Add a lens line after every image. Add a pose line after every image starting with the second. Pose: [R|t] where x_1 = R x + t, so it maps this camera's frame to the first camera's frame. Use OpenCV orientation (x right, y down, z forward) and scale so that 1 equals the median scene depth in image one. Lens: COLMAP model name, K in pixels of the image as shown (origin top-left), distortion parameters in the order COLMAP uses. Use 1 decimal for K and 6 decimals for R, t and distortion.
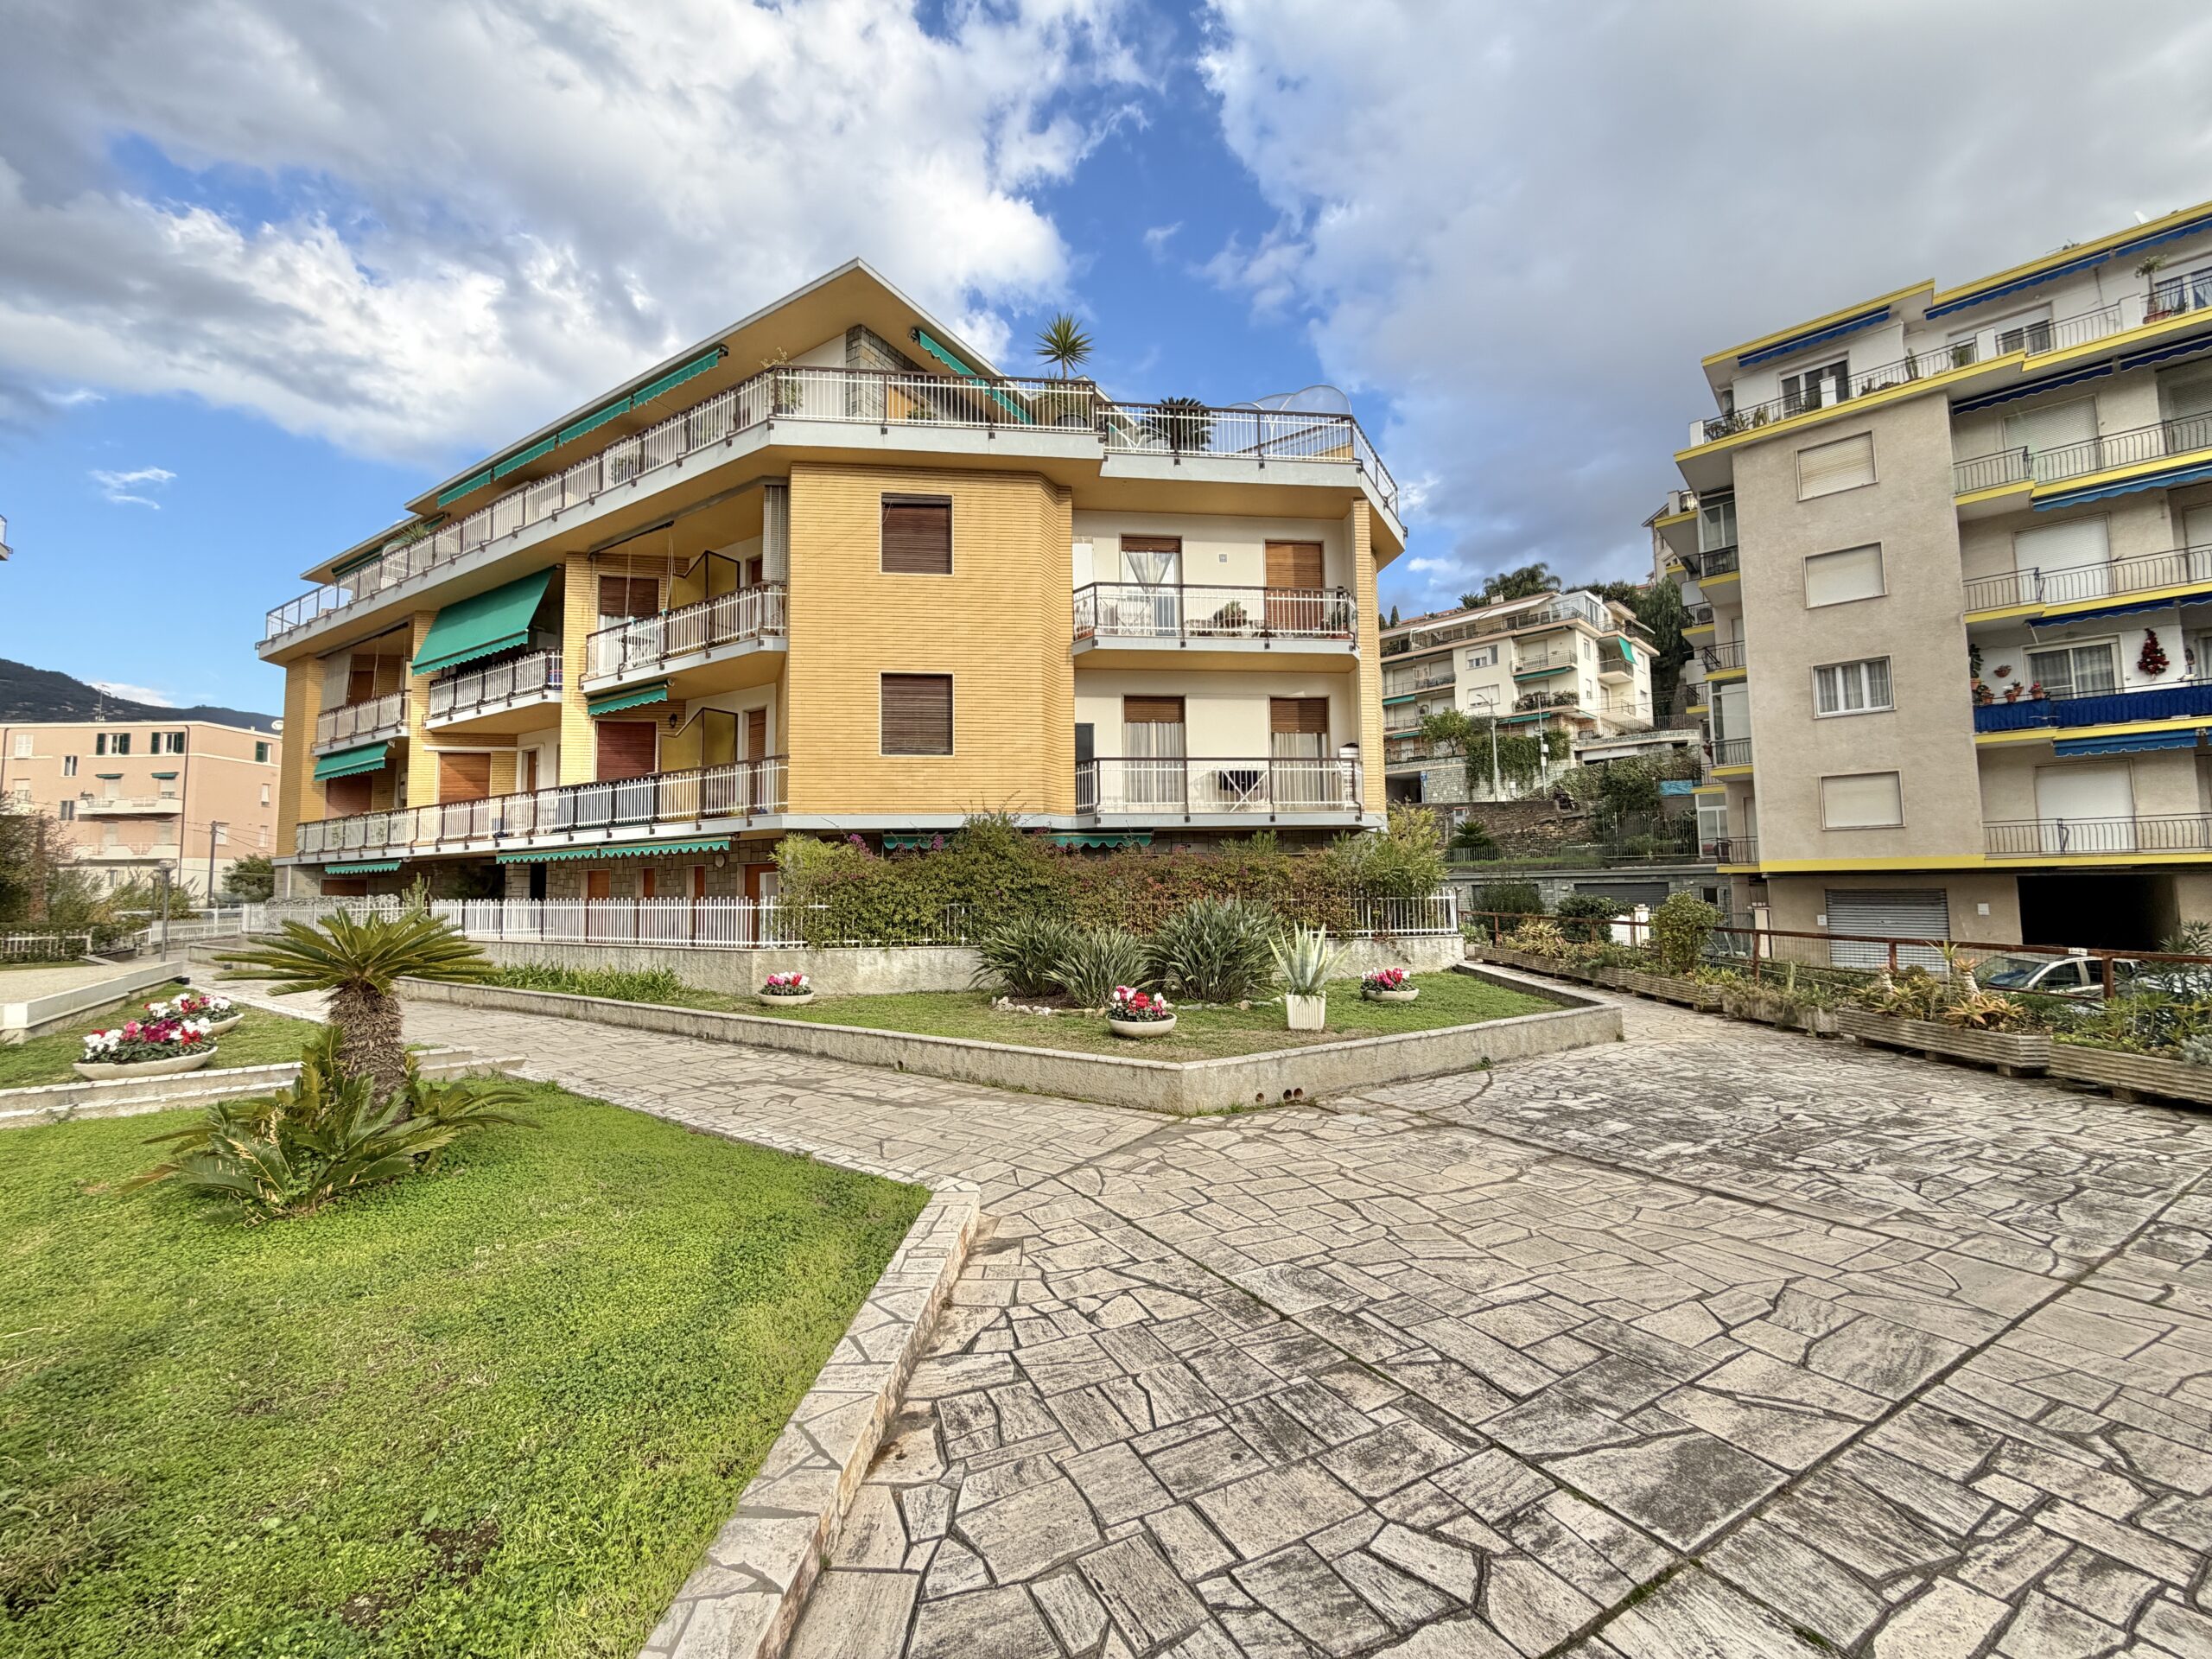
lens RADIAL K [[869.4, 0, 1102.7], [0, 869.4, 829.7], [0, 0, 1]] dist [-0.002824, -0.000261]
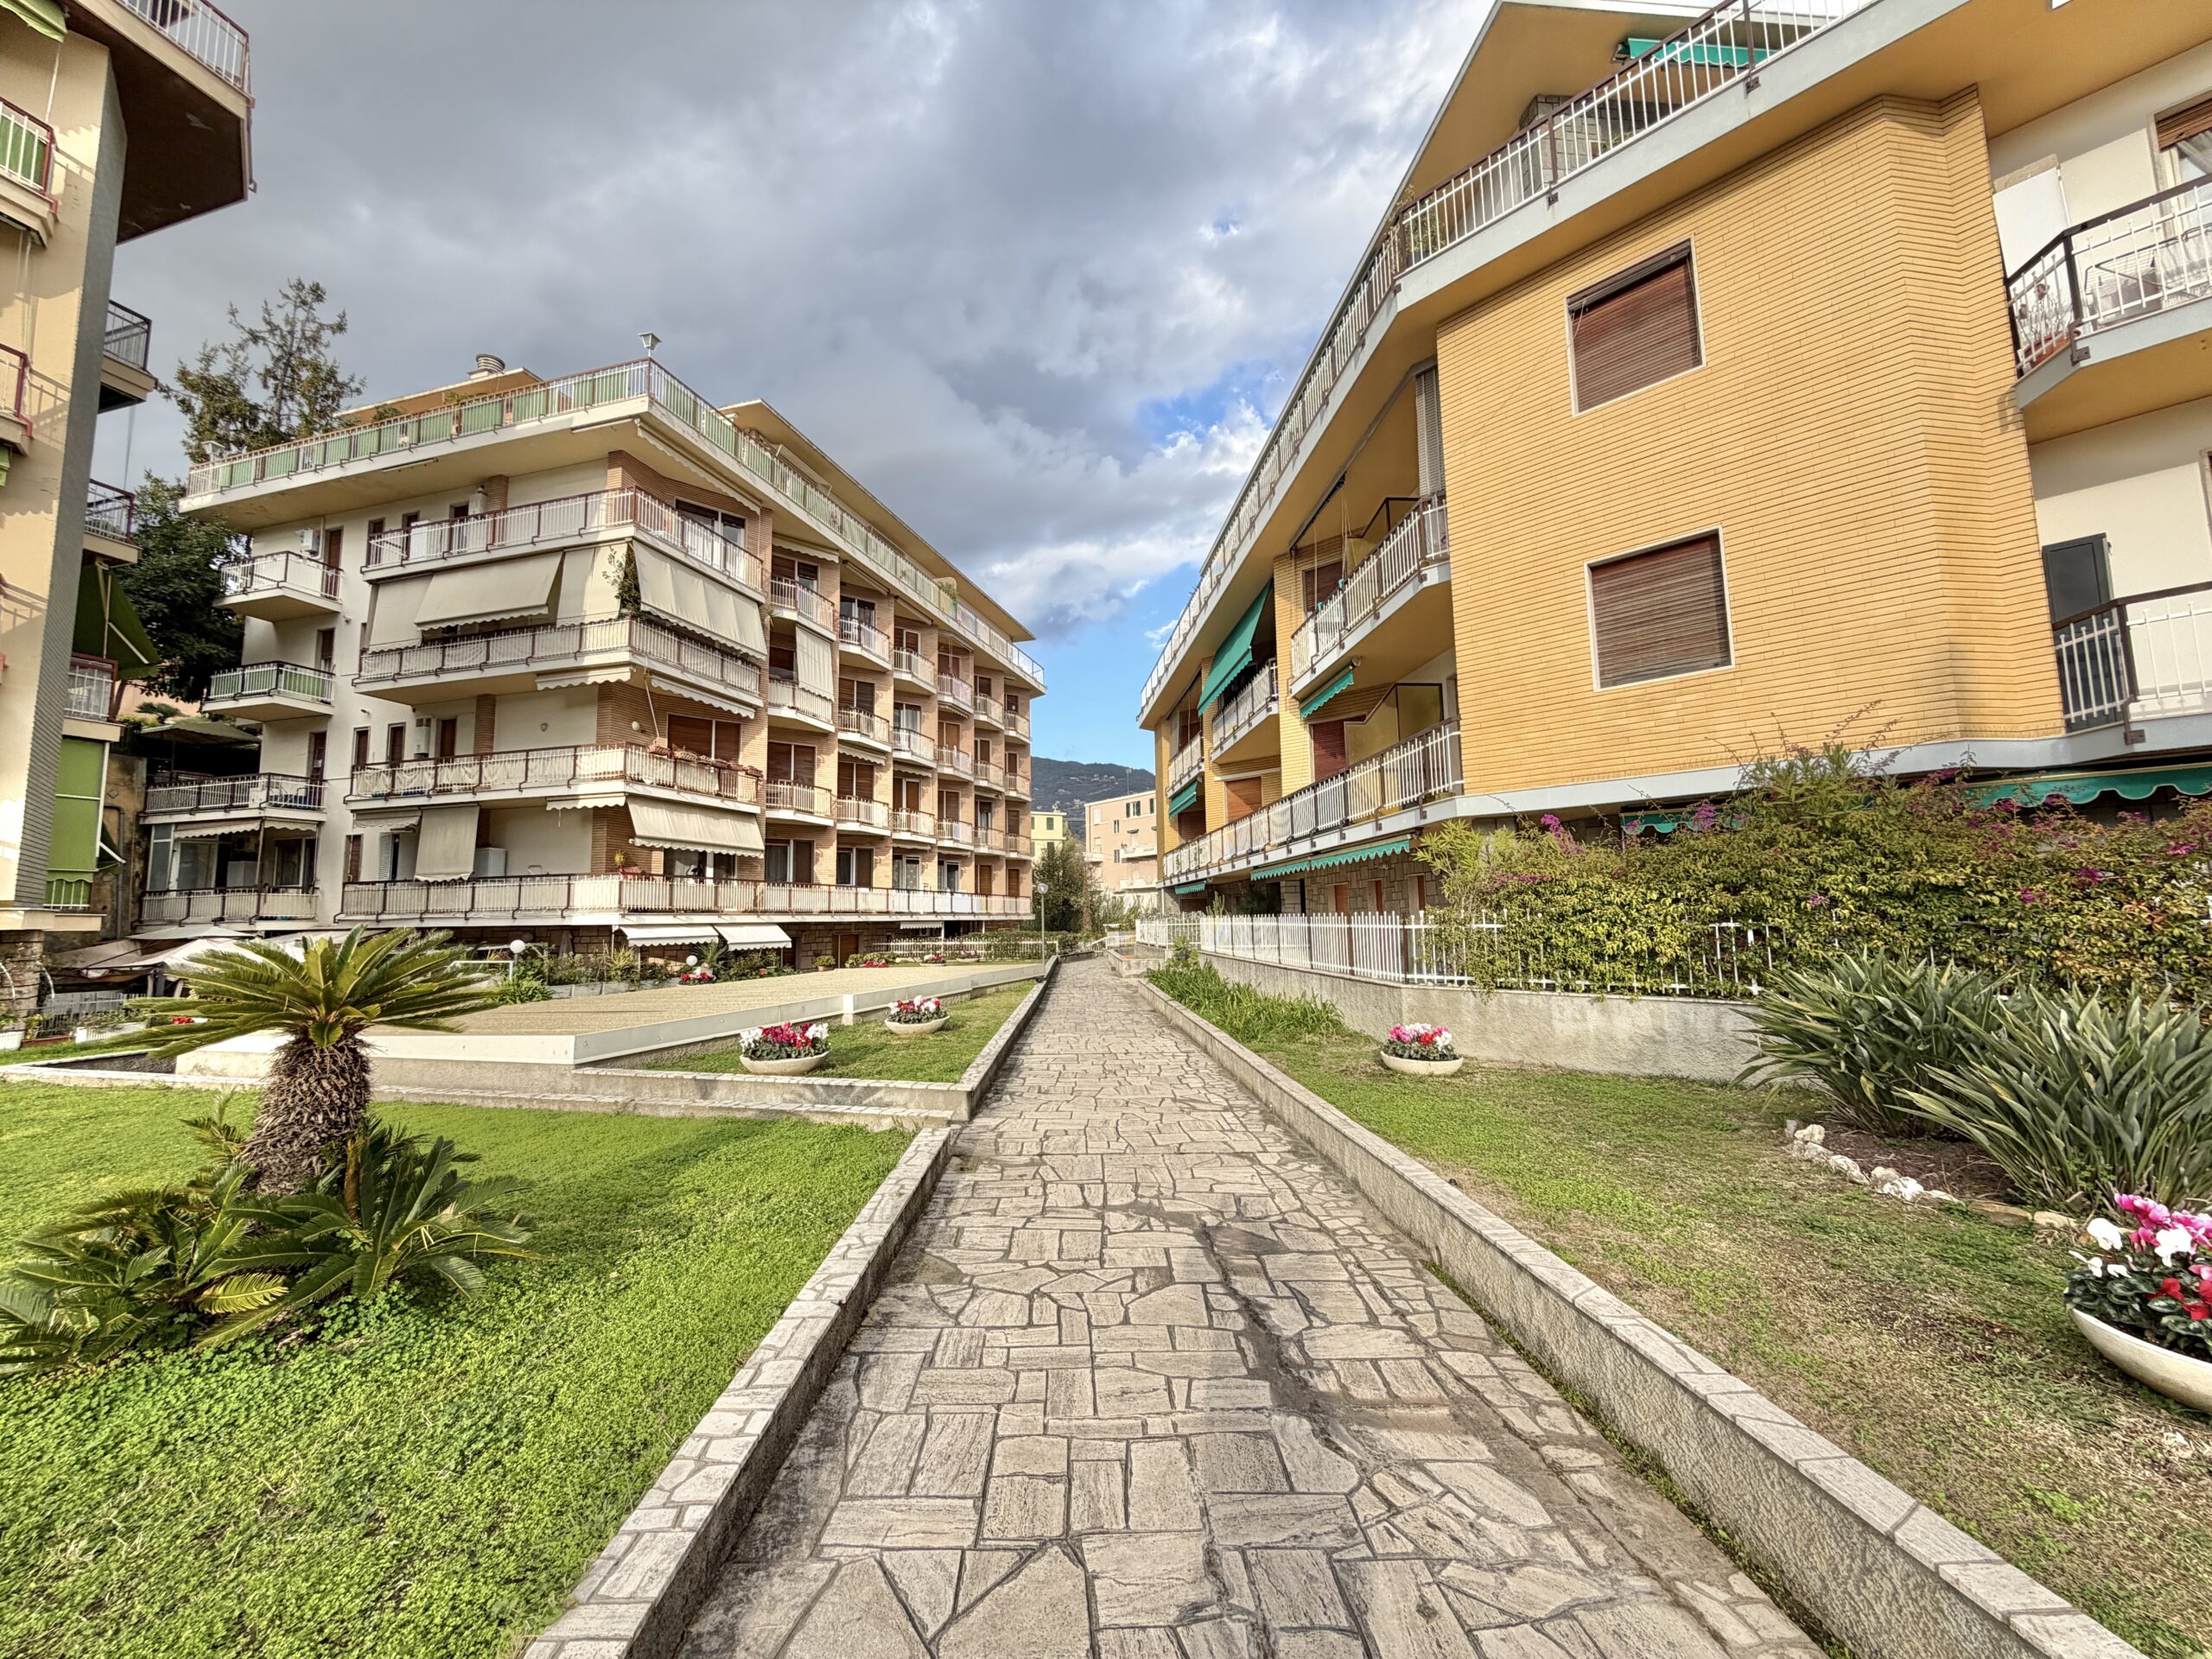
lens RADIAL K [[869.4, 0, 1106.2], [0, 869.4, 831.3], [0, 0, 1]] dist [-0.002824, -0.000261]
pose [[0.589368, -0.078123, -0.804078, 0.037171], [0.065264, 0.996664, -0.048997, 0.025036], [0.805224, -0.023600, 0.592501, 0.315436]]
